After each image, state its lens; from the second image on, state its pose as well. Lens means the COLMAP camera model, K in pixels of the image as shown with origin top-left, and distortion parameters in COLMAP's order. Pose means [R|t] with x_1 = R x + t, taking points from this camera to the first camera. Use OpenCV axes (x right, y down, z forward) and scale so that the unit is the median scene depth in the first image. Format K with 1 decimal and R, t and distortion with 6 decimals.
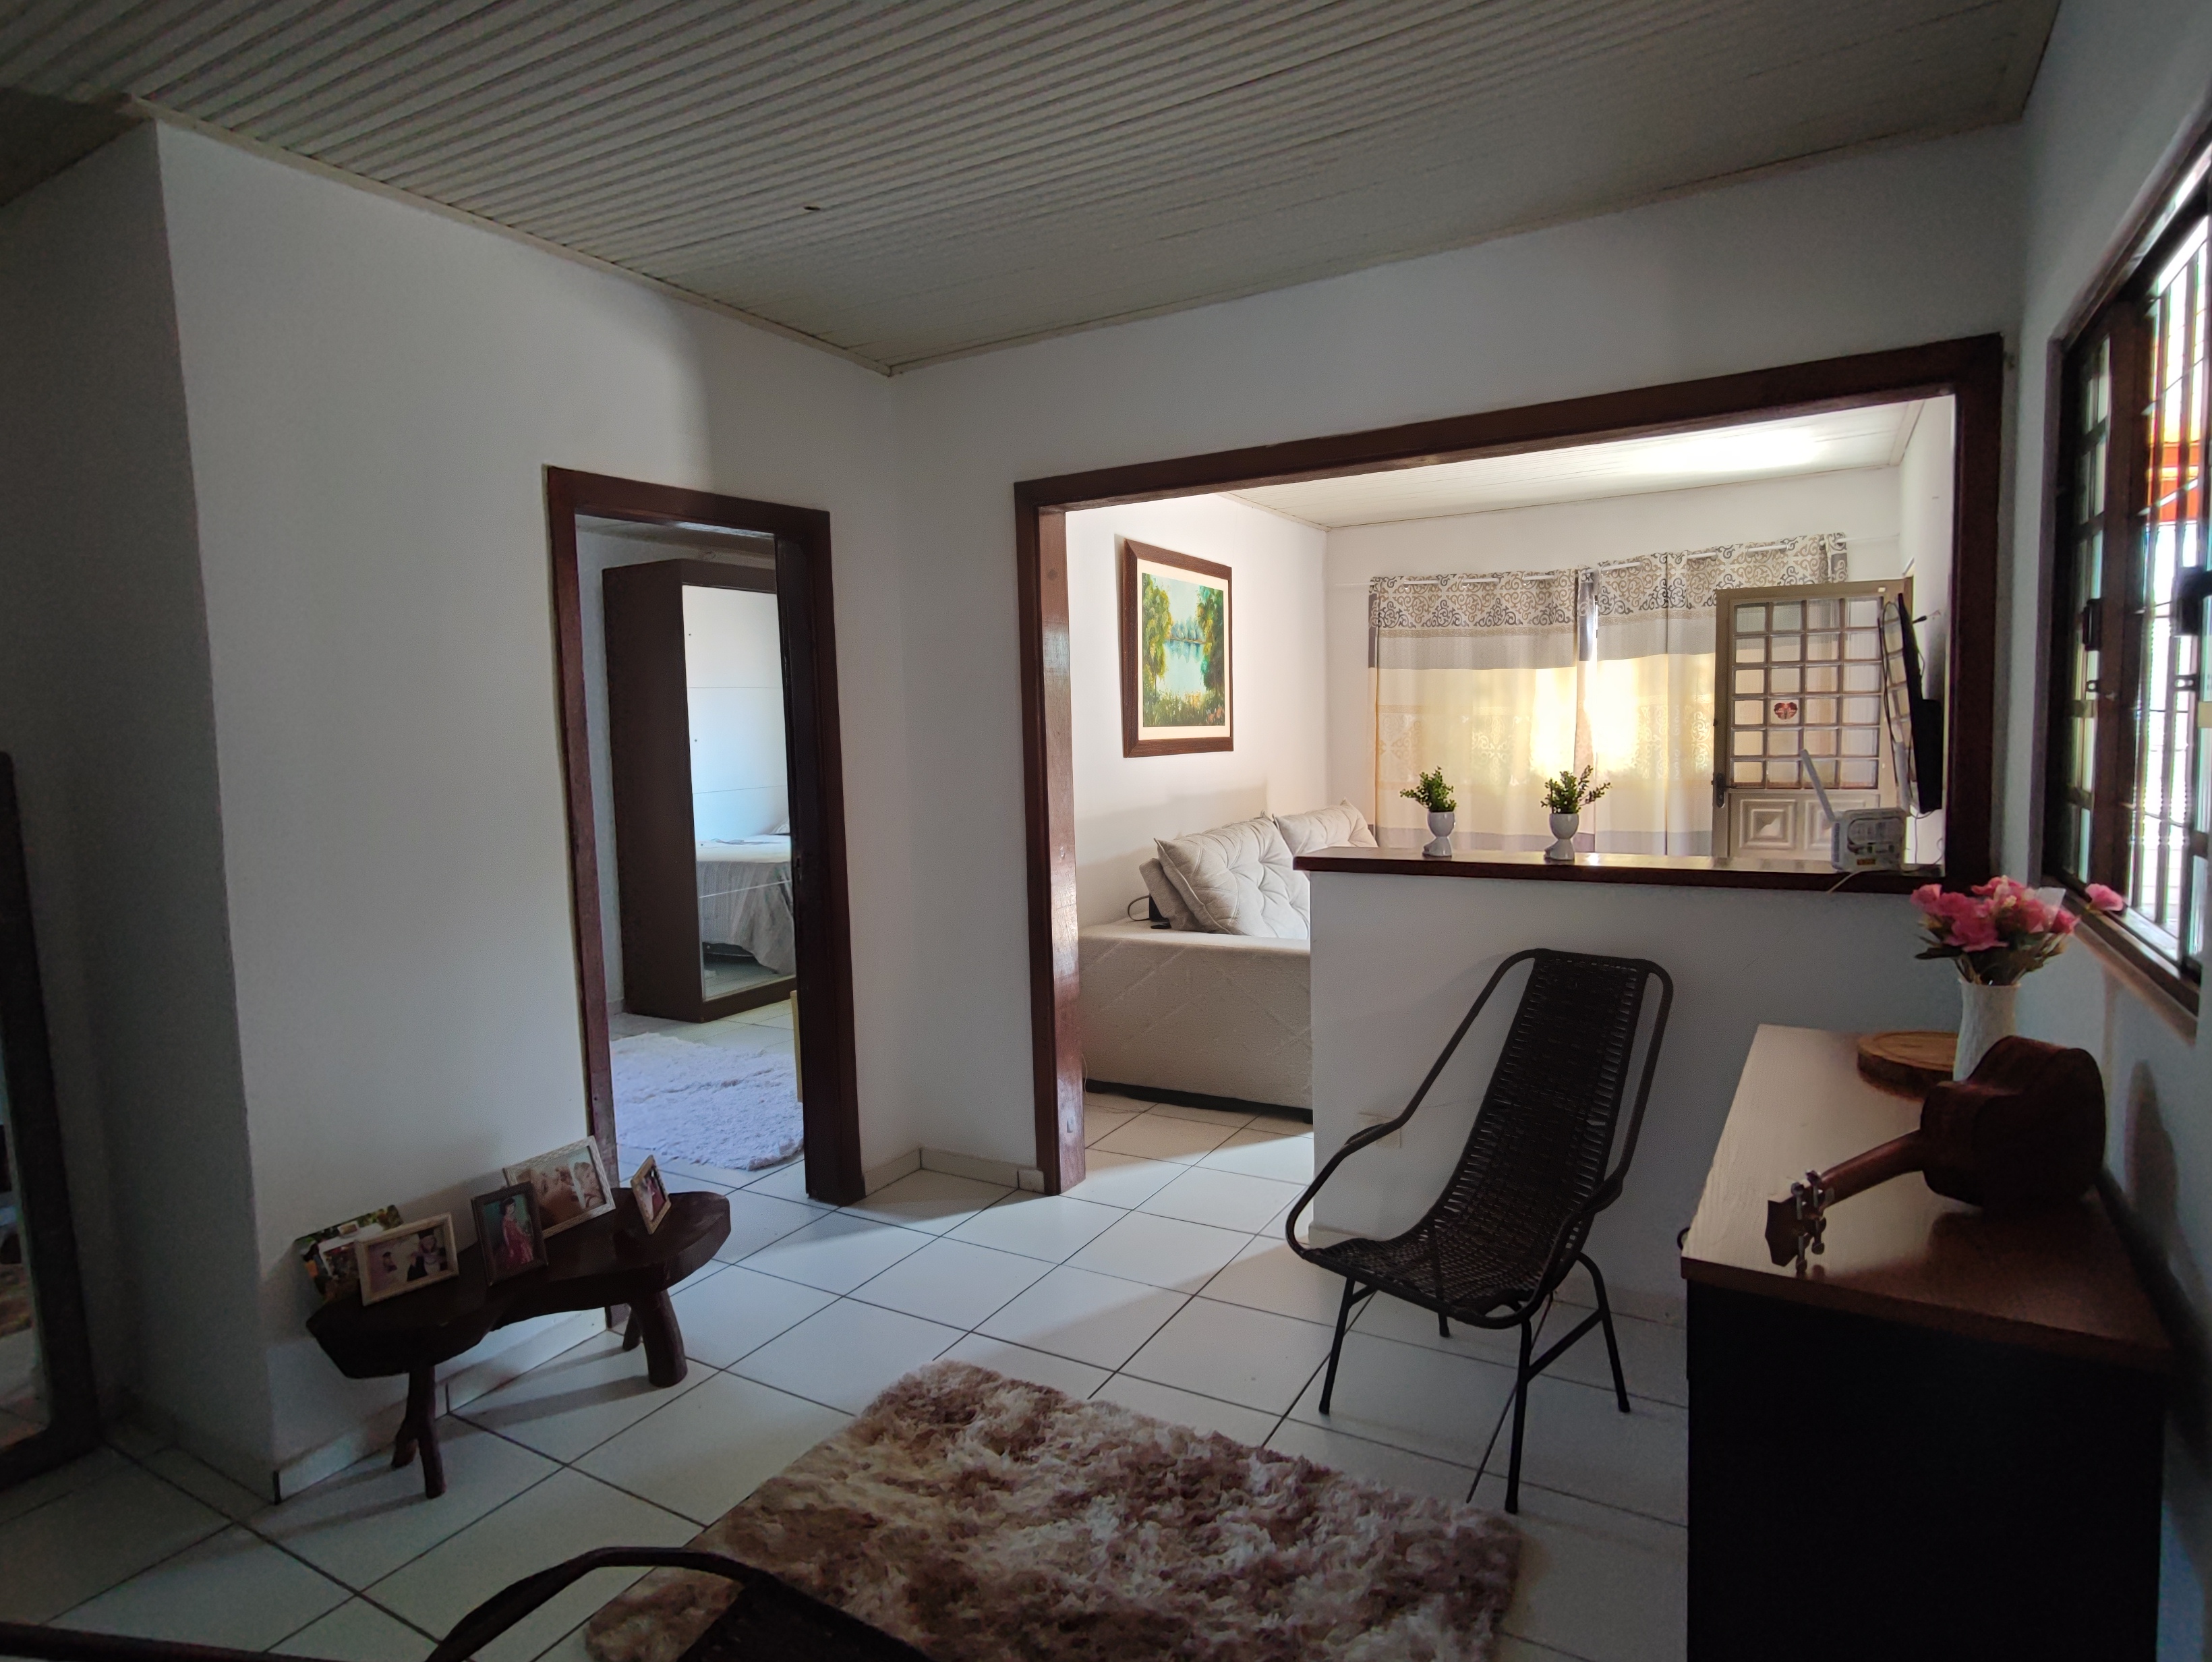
lens RADIAL K [[1222.9, 0, 1107.4], [0, 1222.9, 809.2], [0, 0, 1]] dist [-0.010117, 0.011716]
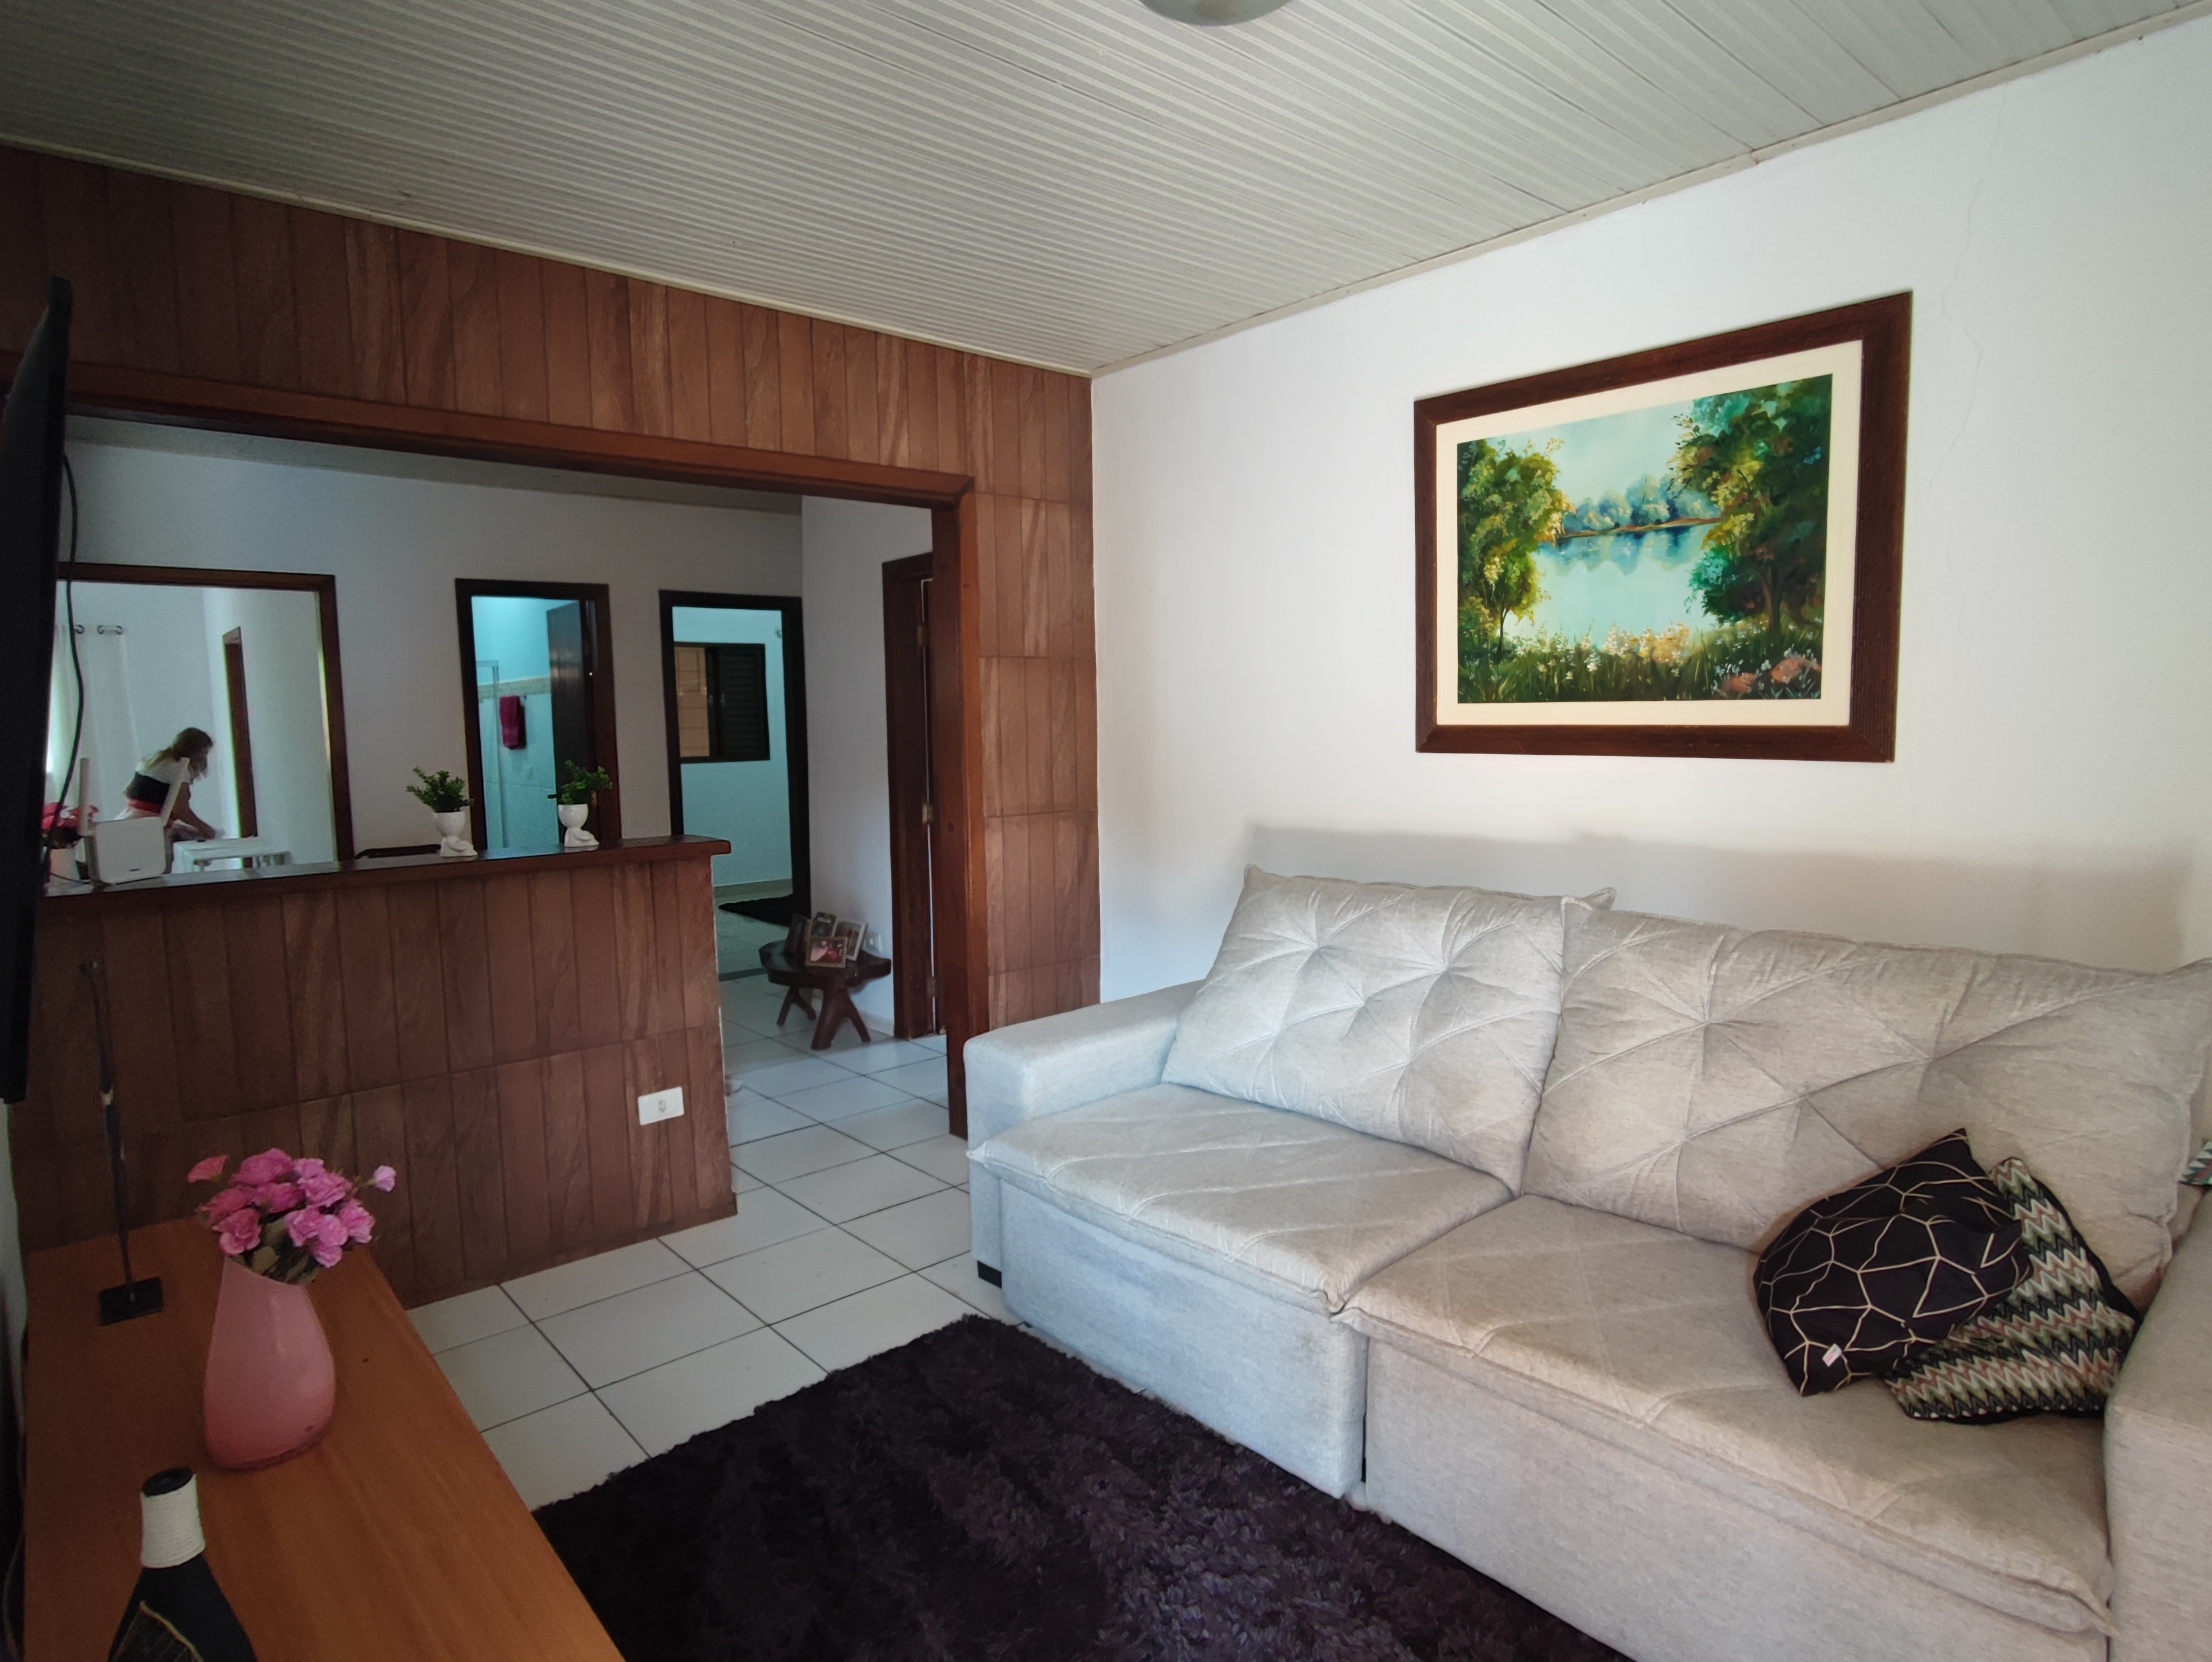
lens RADIAL K [[1222.9, 0, 1103.1], [0, 1222.9, 829.2], [0, 0, 1]] dist [-0.010117, 0.011716]
pose [[-0.321954, 0.120331, -0.939077, 0.595513], [-0.040177, 0.989260, 0.140536, -0.075060], [0.945903, 0.082976, -0.313661, 0.926587]]
